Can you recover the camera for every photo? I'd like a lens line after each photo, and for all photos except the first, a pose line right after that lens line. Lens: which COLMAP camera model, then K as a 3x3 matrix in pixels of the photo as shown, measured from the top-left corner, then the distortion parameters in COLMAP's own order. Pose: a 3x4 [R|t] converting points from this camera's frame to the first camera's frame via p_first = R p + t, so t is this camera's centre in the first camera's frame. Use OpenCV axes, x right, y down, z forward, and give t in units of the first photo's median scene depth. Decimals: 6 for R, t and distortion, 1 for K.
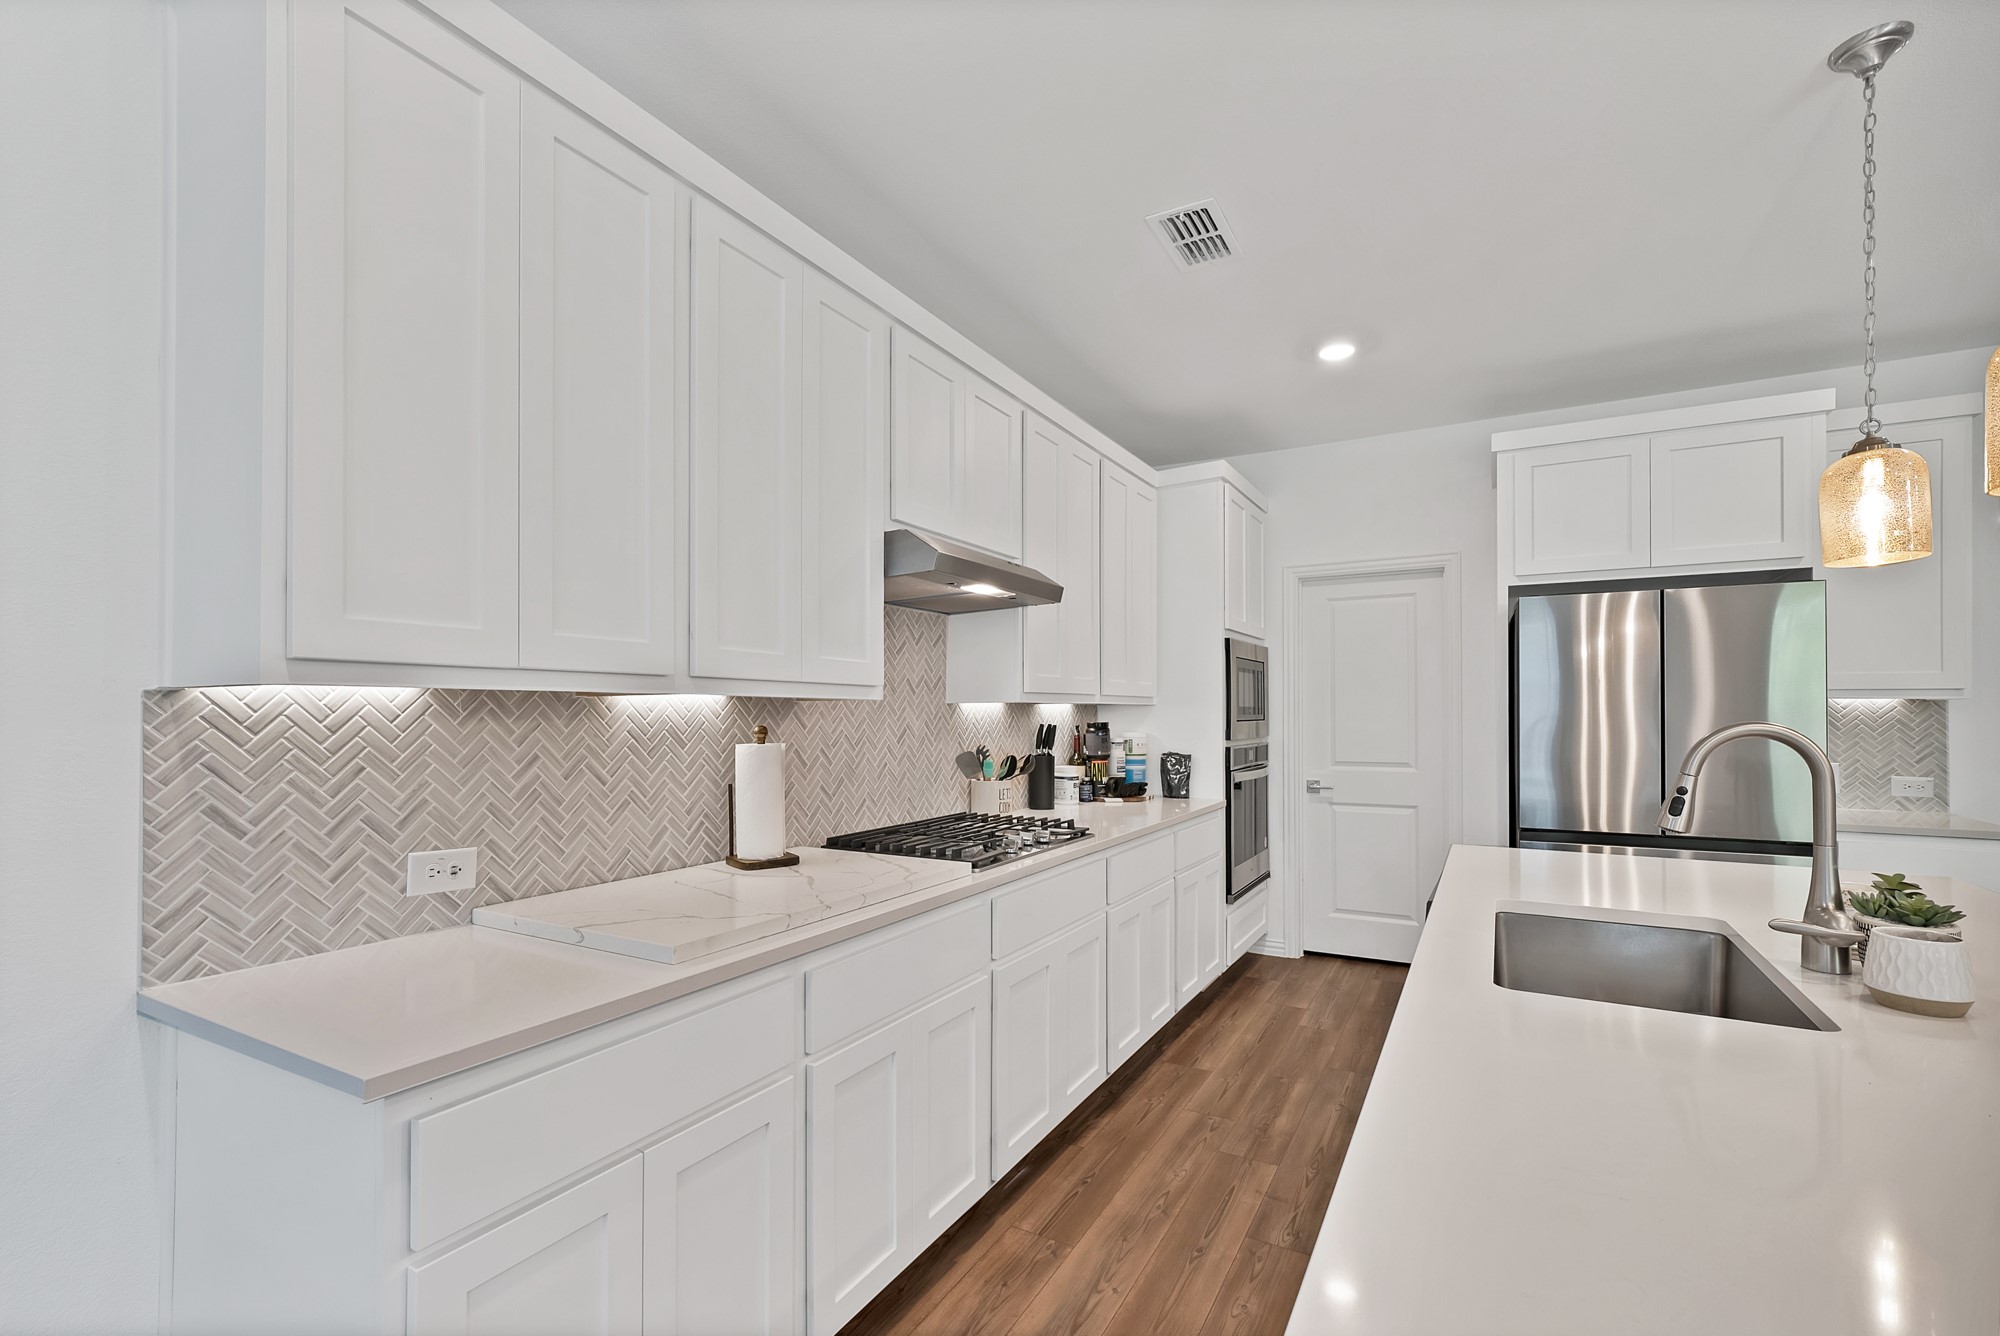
lens RADIAL K [[882.3, 0, 993.7], [0, 882.3, 703.4], [0, 0, 1]] dist [0.004128, 0.000606]
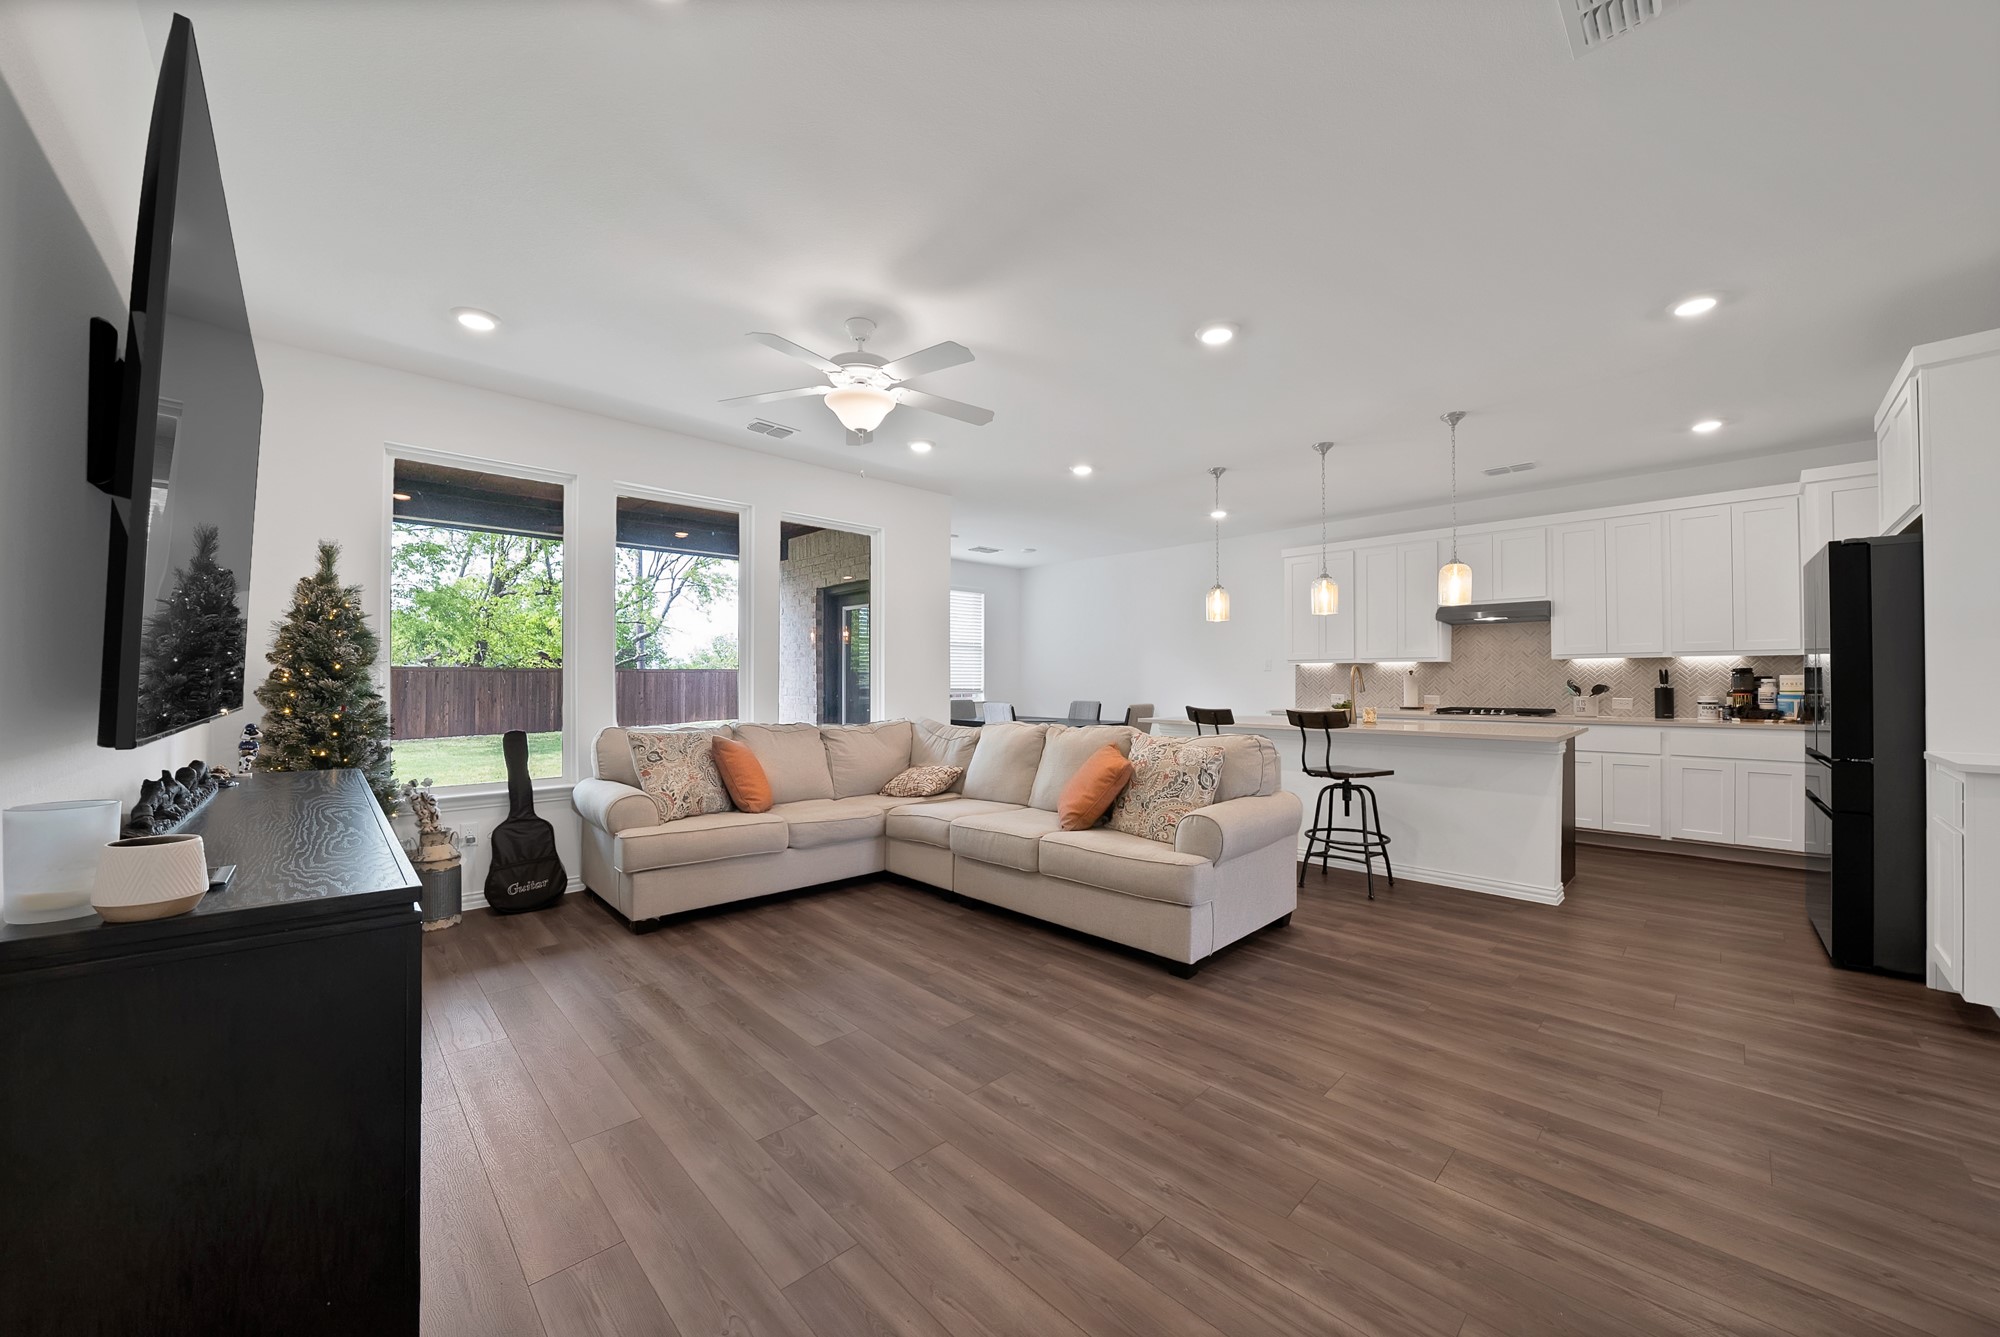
lens RADIAL K [[724.5, 0, 1003.6], [0, 724.5, 674.9], [0, 0, 1]] dist [-0.027136, 0.003376]
pose [[-0.274218, -0.006258, -0.961647, 3.141303], [0.013013, 0.999863, -0.010218, 0.056196], [0.961579, -0.015315, -0.274099, 0.226257]]
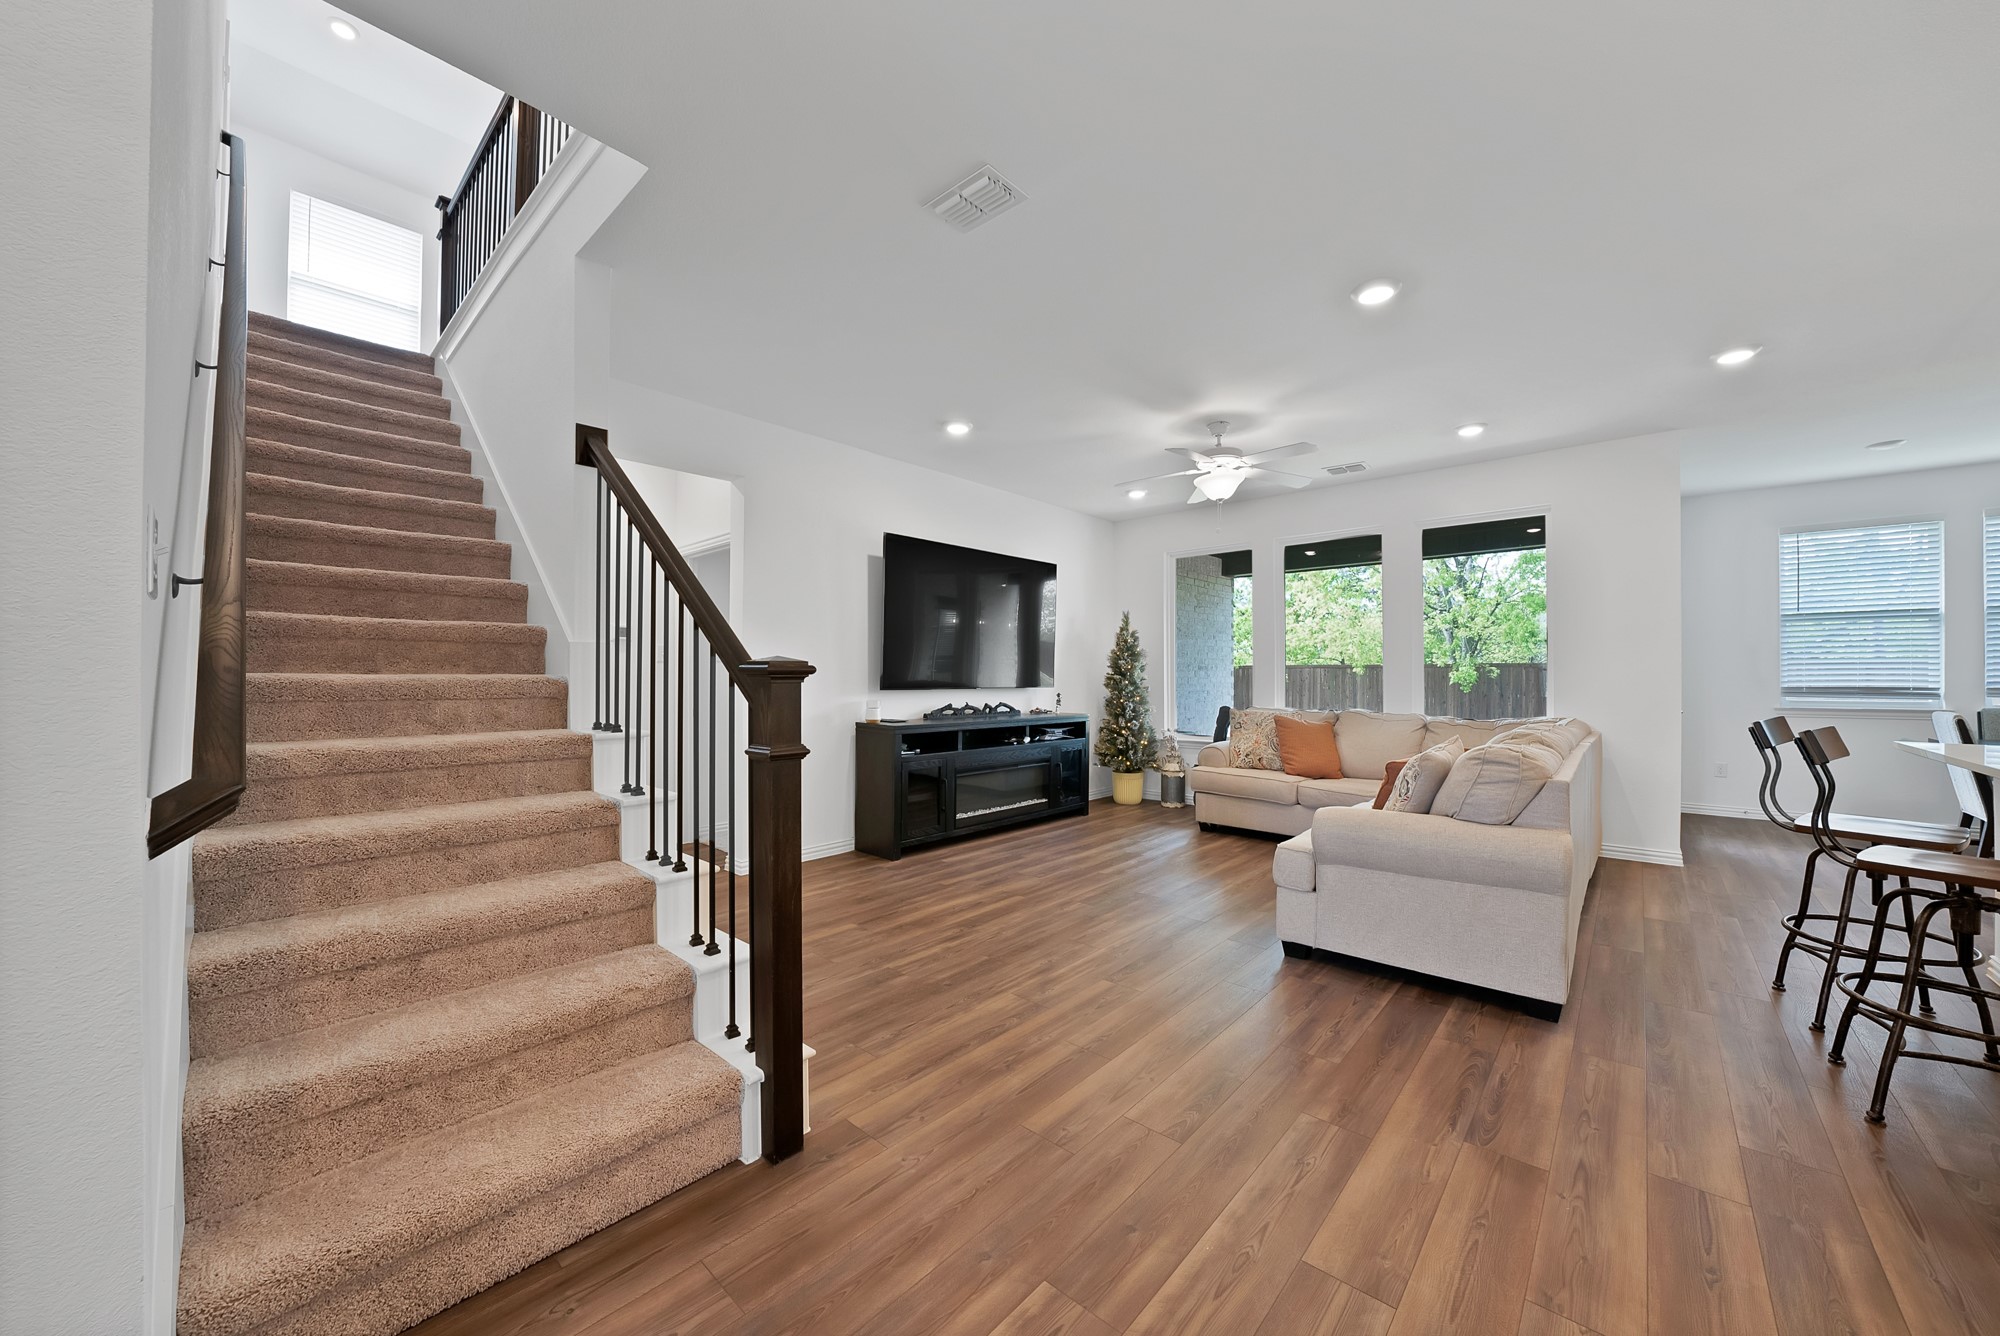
lens RADIAL K [[724.5, 0, 1003.6], [0, 724.5, 674.4], [0, 0, 1]] dist [-0.027136, 0.003376]
pose [[-0.977715, 0.002516, 0.209924, 1.975985], [-0.000743, 0.999880, -0.015448, 0.078801], [-0.209937, -0.015260, -0.977596, 1.733367]]
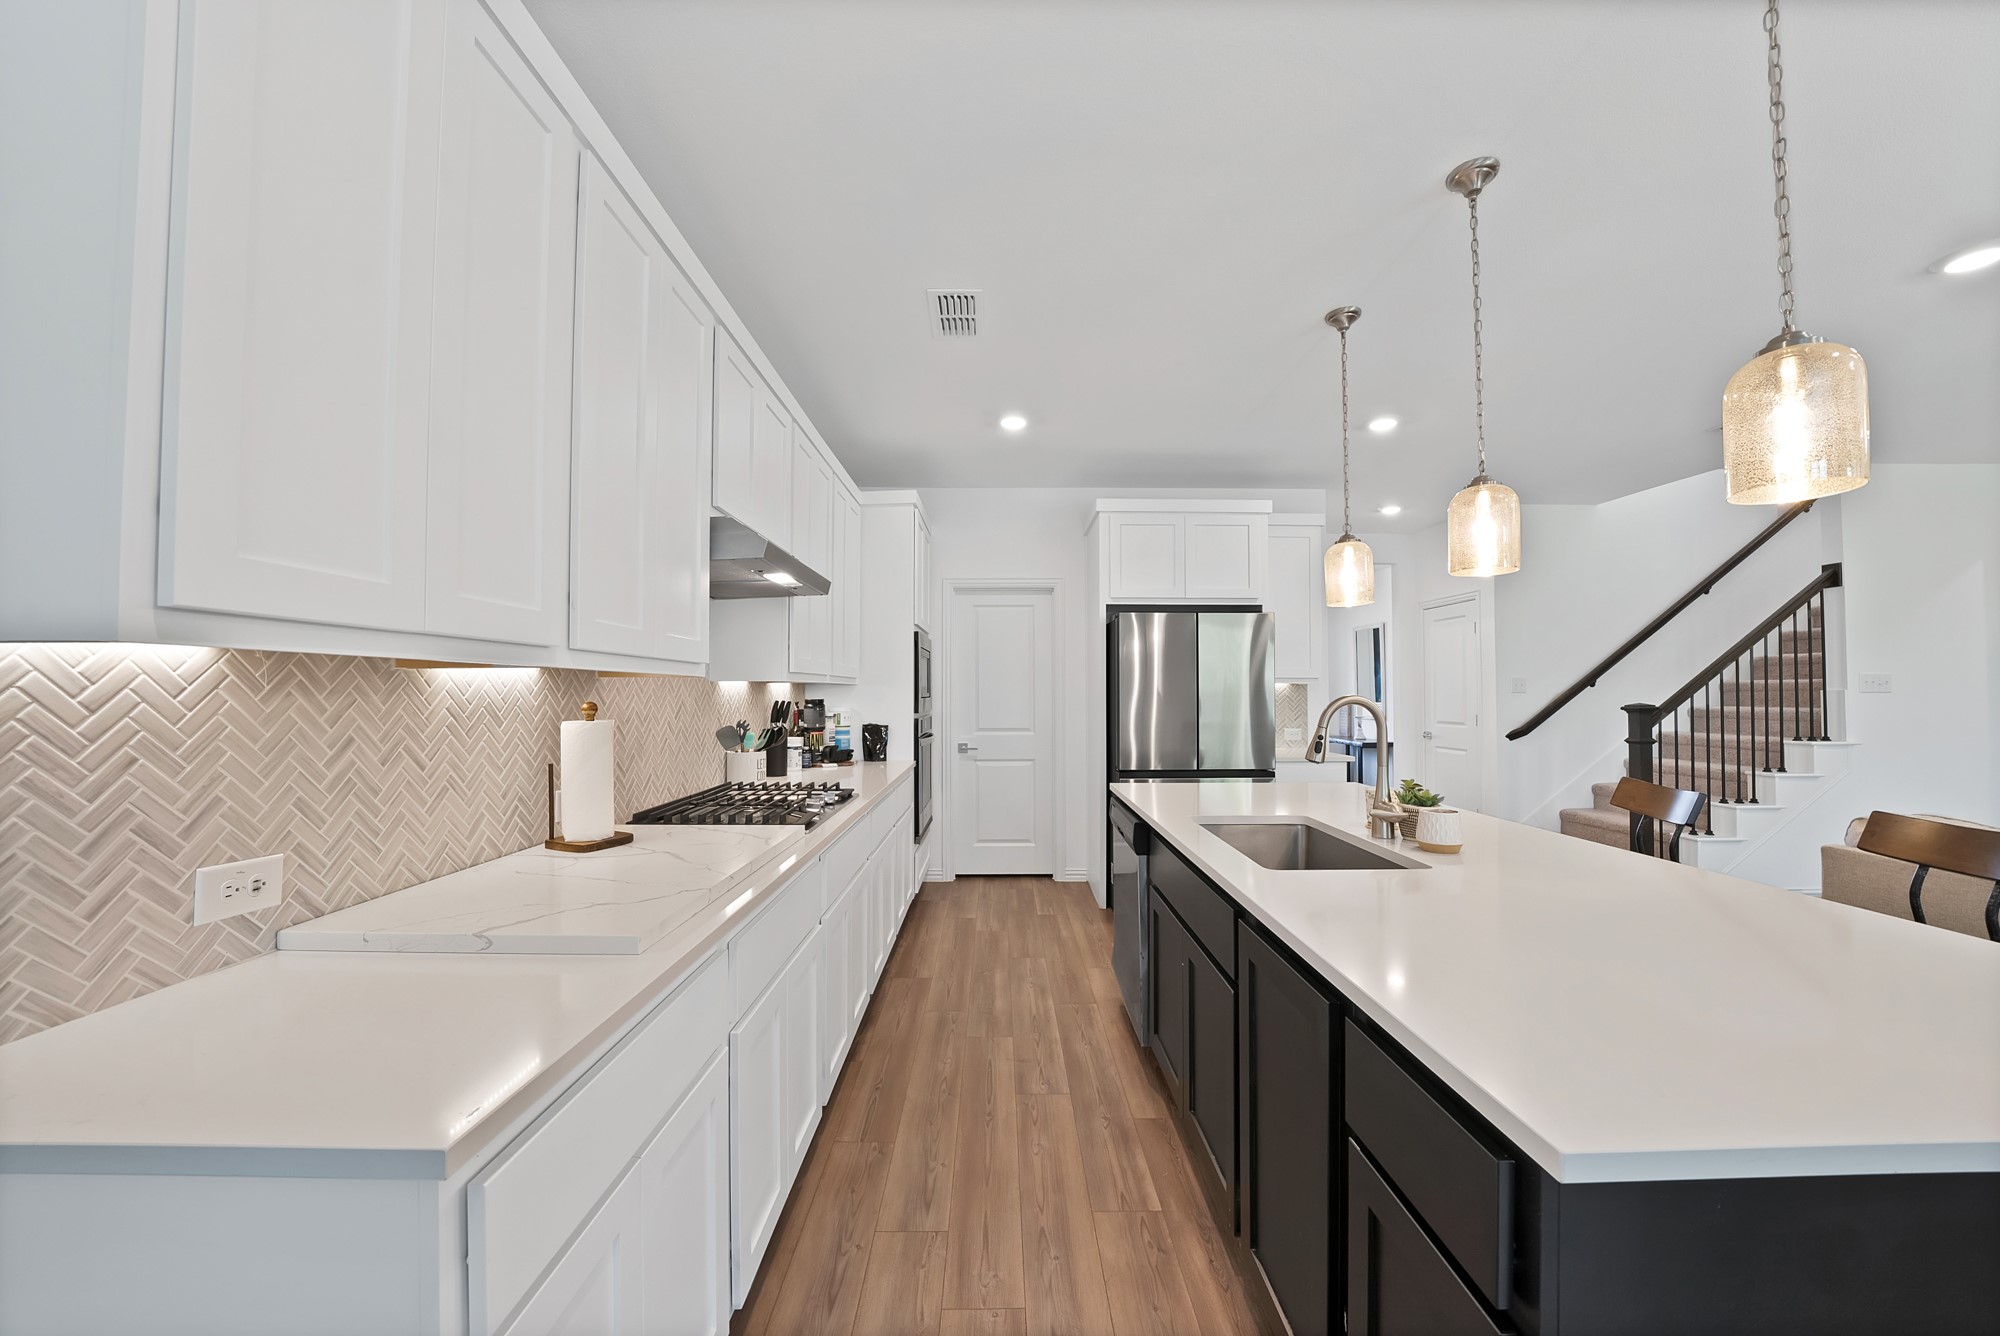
lens RADIAL K [[724.5, 0, 1003.6], [0, 724.5, 674.4], [0, 0, 1]] dist [-0.027136, 0.003376]
pose [[0.865633, 0.013495, 0.500497, -0.281760], [-0.006348, 0.999852, -0.015980, 0.005125], [-0.500639, 0.010655, 0.865591, 0.096722]]
